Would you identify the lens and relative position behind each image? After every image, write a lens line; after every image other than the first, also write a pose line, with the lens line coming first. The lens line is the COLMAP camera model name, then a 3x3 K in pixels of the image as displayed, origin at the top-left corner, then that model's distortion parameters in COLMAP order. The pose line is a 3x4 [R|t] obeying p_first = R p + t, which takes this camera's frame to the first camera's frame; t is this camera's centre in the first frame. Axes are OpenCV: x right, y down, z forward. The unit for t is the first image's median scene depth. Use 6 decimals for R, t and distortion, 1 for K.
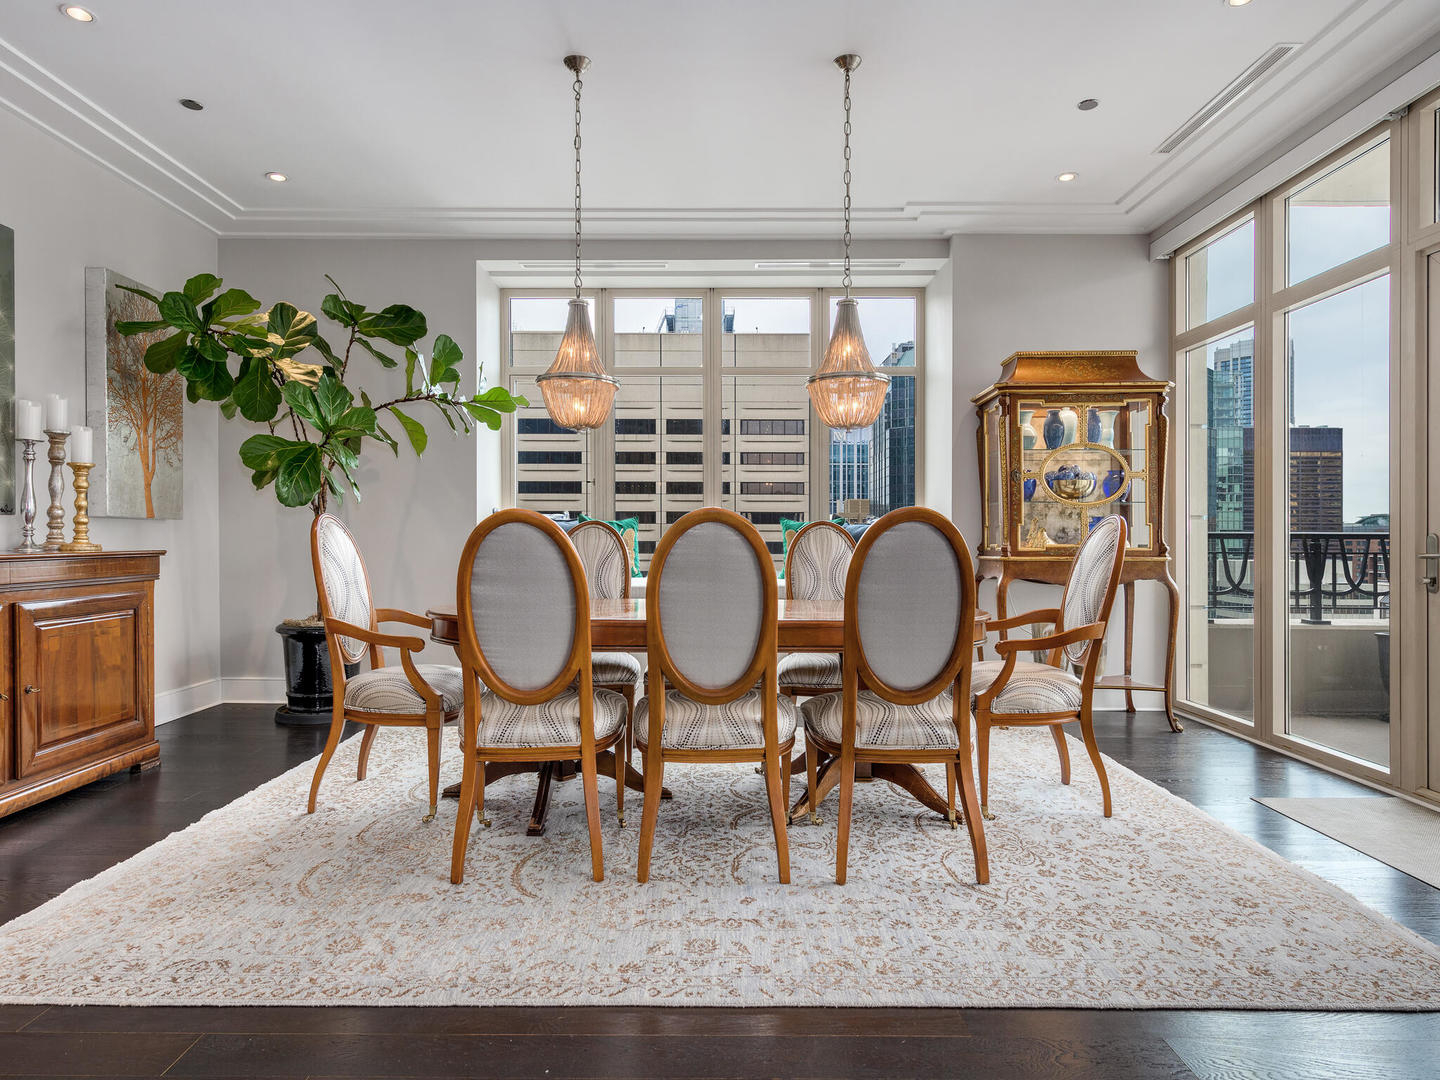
lens RADIAL K [[869.2, 0, 706.3], [0, 869.2, 537.6], [0, 0, 1]] dist [0.009588, -0.000726]
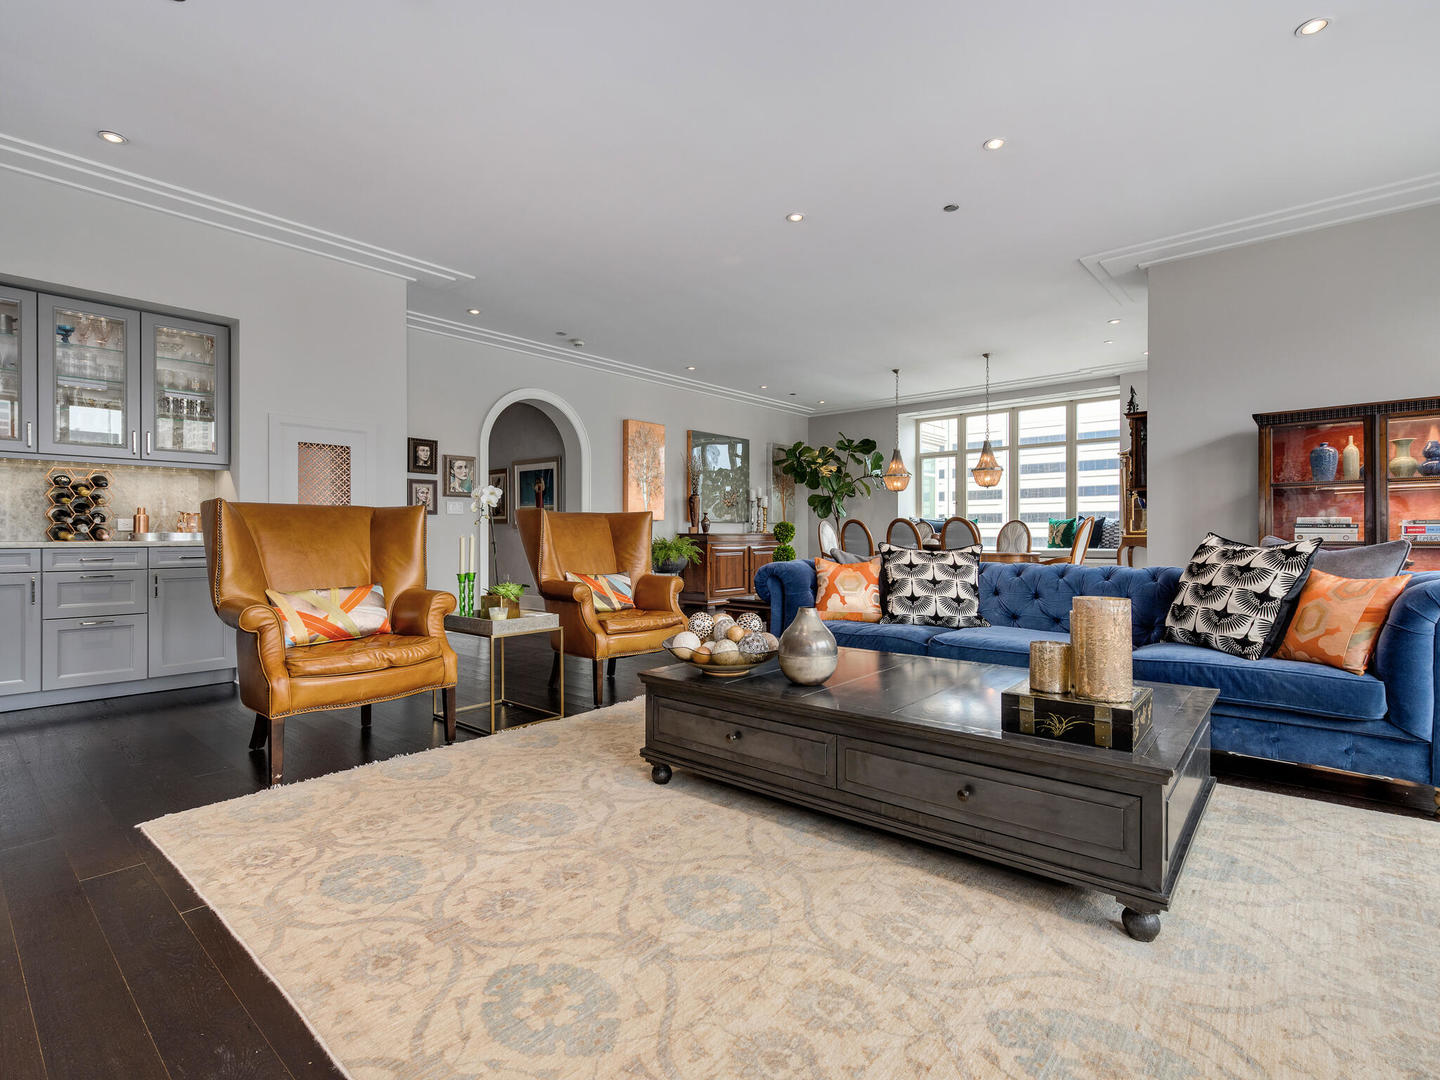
lens RADIAL K [[689.1, 0, 712.5], [0, 689.1, 537.8], [0, 0, 1]] dist [0.009499, -0.000946]
pose [[0.753428, -0.001140, -0.657529, 0.700687], [0.003562, 0.999991, 0.002348, 0.020481], [0.657521, -0.004111, 0.753425, -0.904804]]
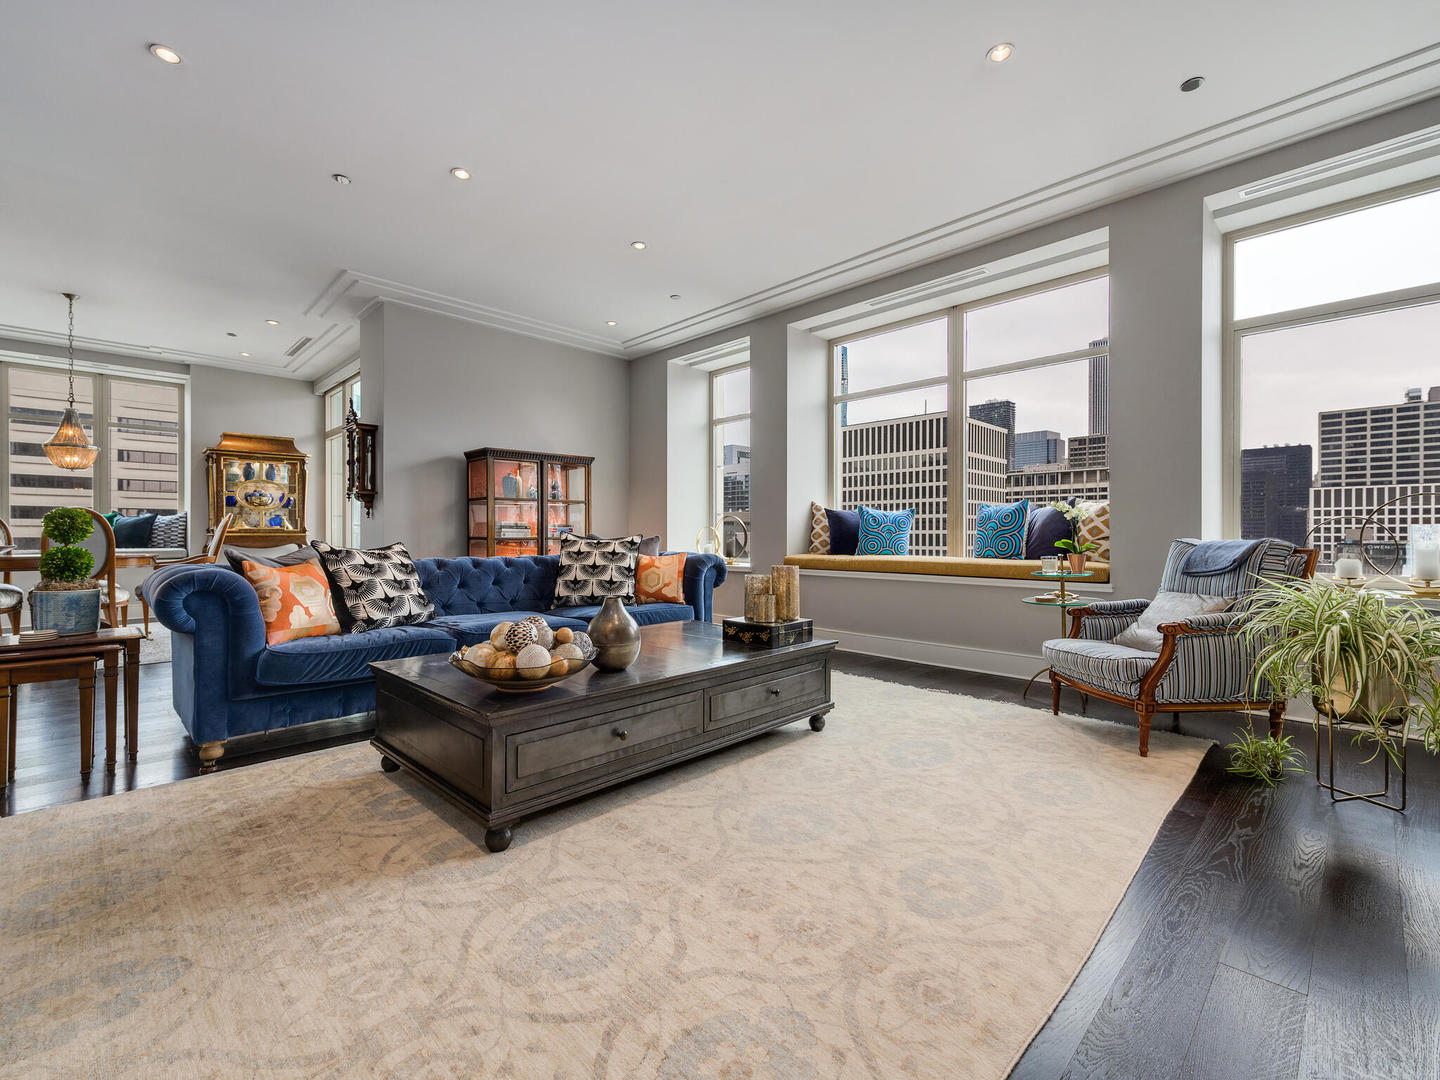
lens RADIAL K [[636.4, 0, 720.0], [0, 636.4, 540.0], [0, 0, 1]] dist [0.006066, -0.000367]
pose [[0.708561, -0.006198, 0.705622, 0.132718], [-0.000051, 0.999961, 0.008835, 0.023461], [-0.705649, -0.006296, 0.708533, -0.890687]]
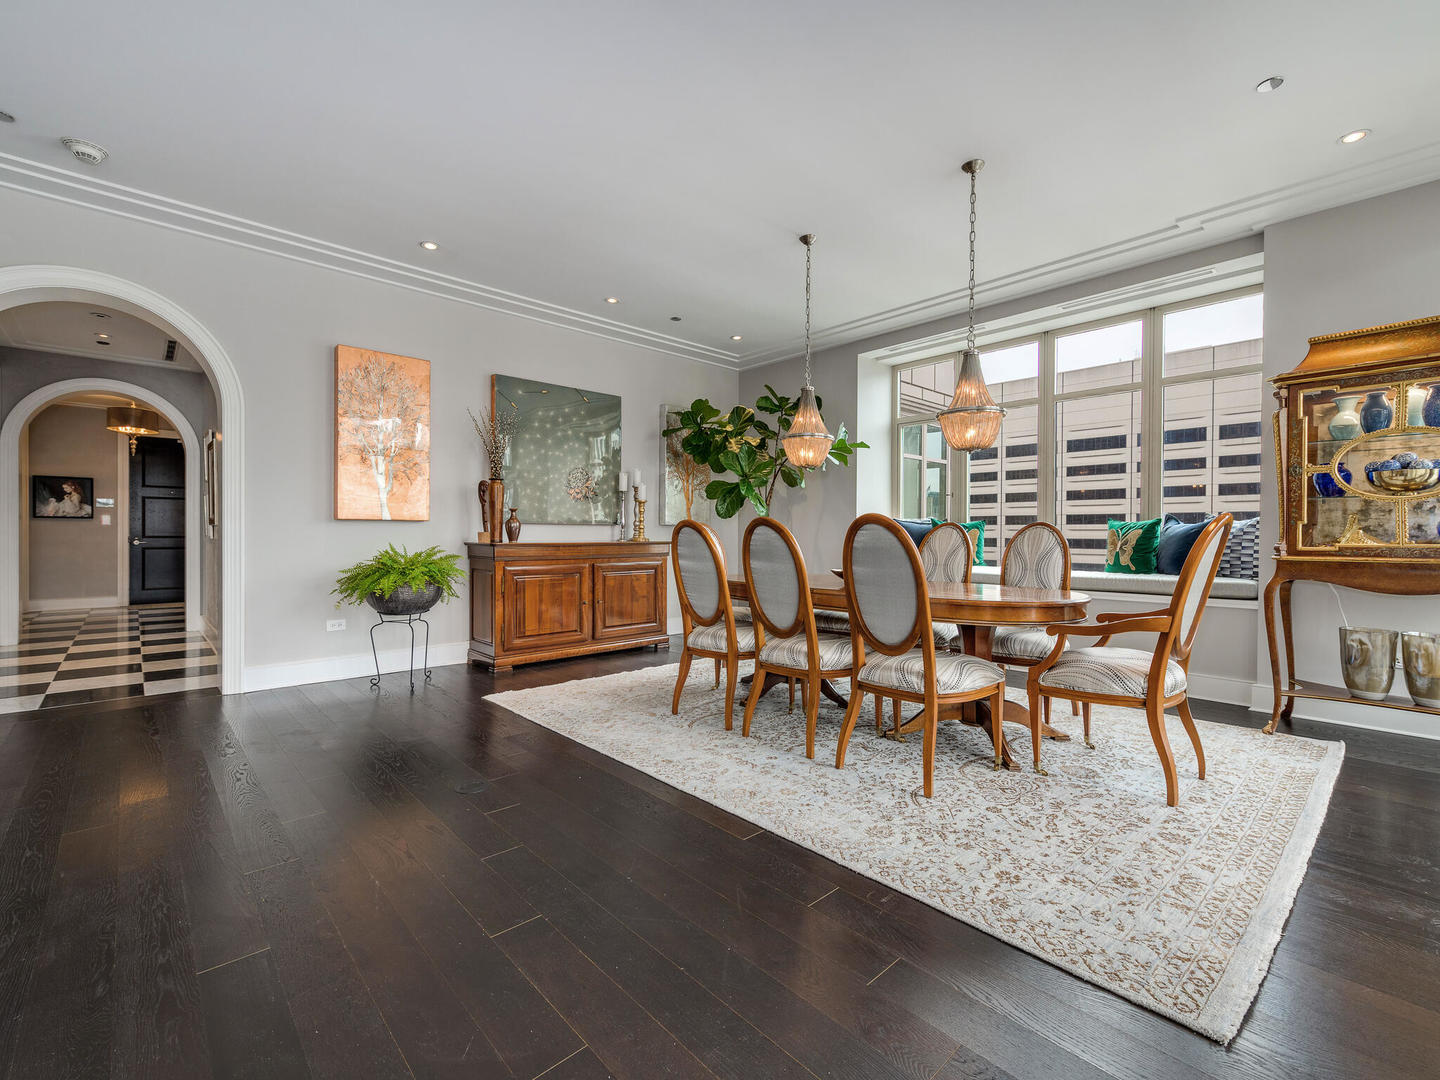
lens RADIAL K [[640.1, 0, 711.2], [0, 640.1, 535.4], [0, 0, 1]] dist [0.009506, -0.000106]
pose [[0.675577, 0.001152, -0.737288, 0.454200], [-0.002900, 0.999995, -0.001095, 0.001698], [0.737283, 0.002878, 0.675577, 0.057215]]
